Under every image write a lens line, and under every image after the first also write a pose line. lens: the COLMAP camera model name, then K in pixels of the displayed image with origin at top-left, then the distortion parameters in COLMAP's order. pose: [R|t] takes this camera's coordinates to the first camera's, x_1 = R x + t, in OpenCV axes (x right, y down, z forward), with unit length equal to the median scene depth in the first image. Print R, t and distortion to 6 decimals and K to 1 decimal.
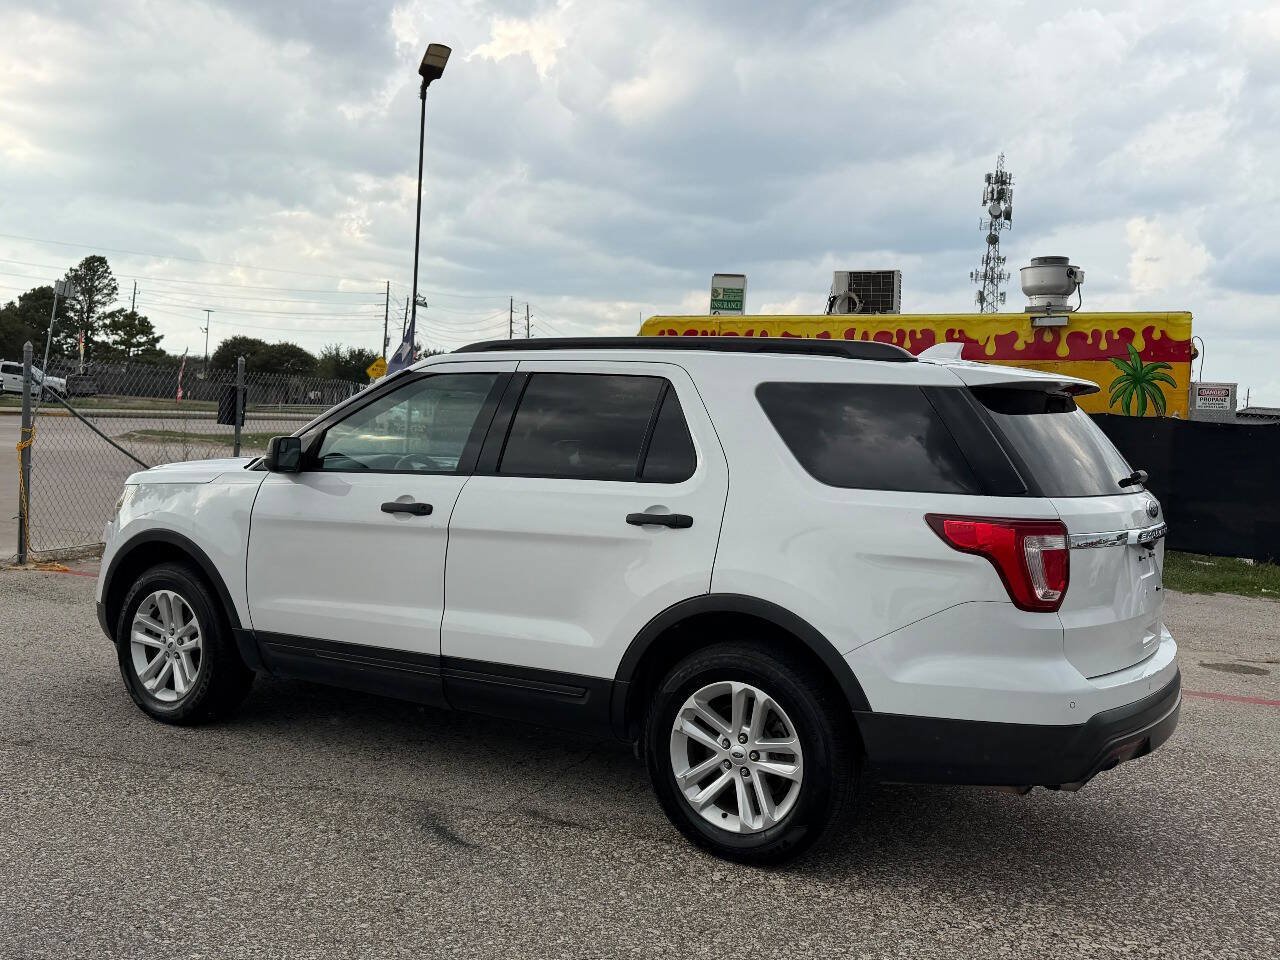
lens RADIAL K [[1253.7, 0, 639.4], [0, 1253.7, 497.3], [0, 0, 1]] dist [0.050041, 0.000000]
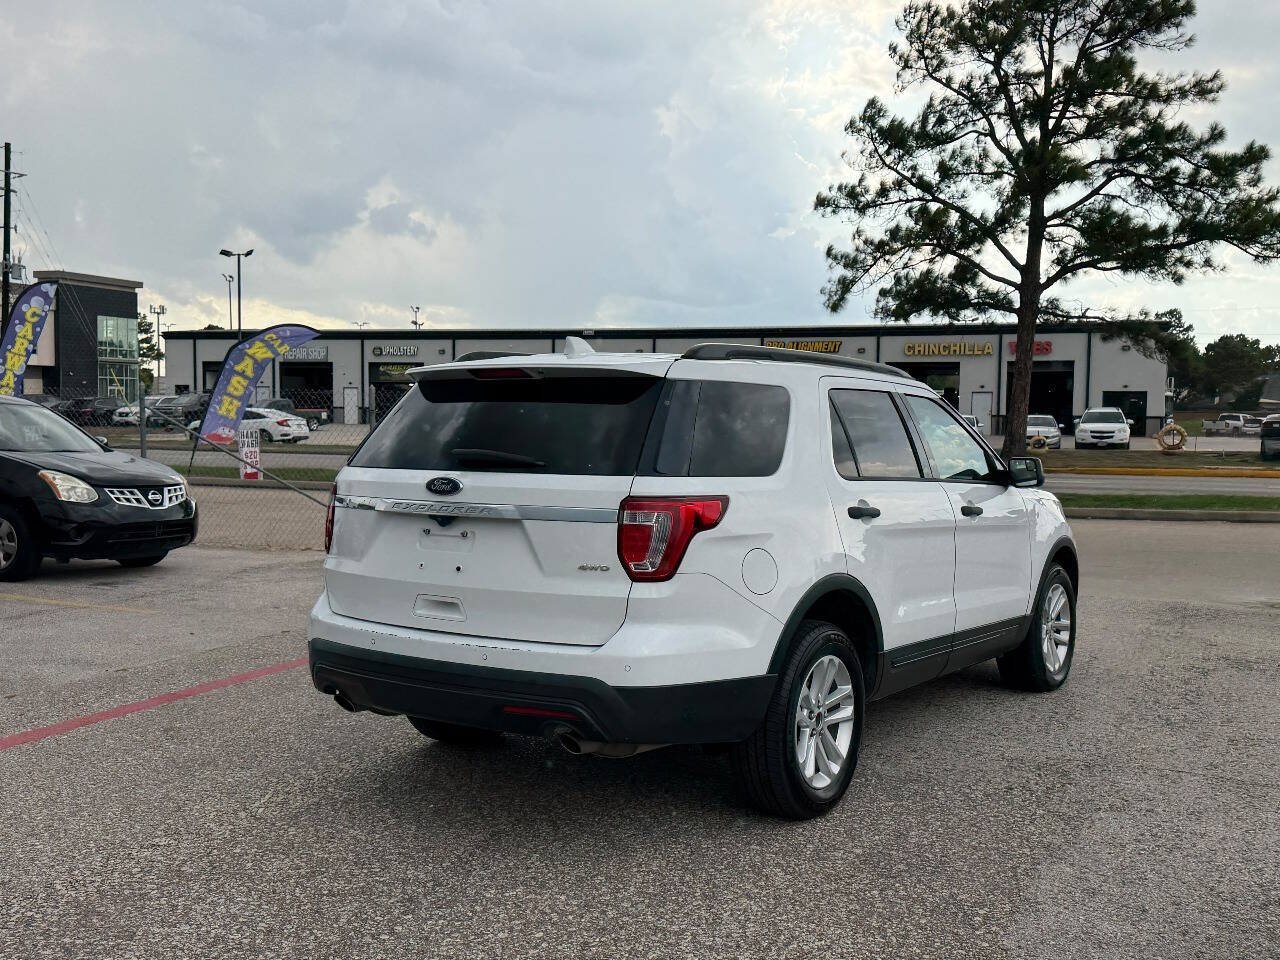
lens RADIAL K [[1253.7, 0, 644.7], [0, 1253.7, 489.7], [0, 0, 1]] dist [0.050041, 0.000000]
pose [[-0.053414, -0.003660, -0.998566, 1.239527], [-0.078368, 0.996924, 0.000538, -0.000058], [0.995492, 0.078285, -0.053537, 1.078332]]
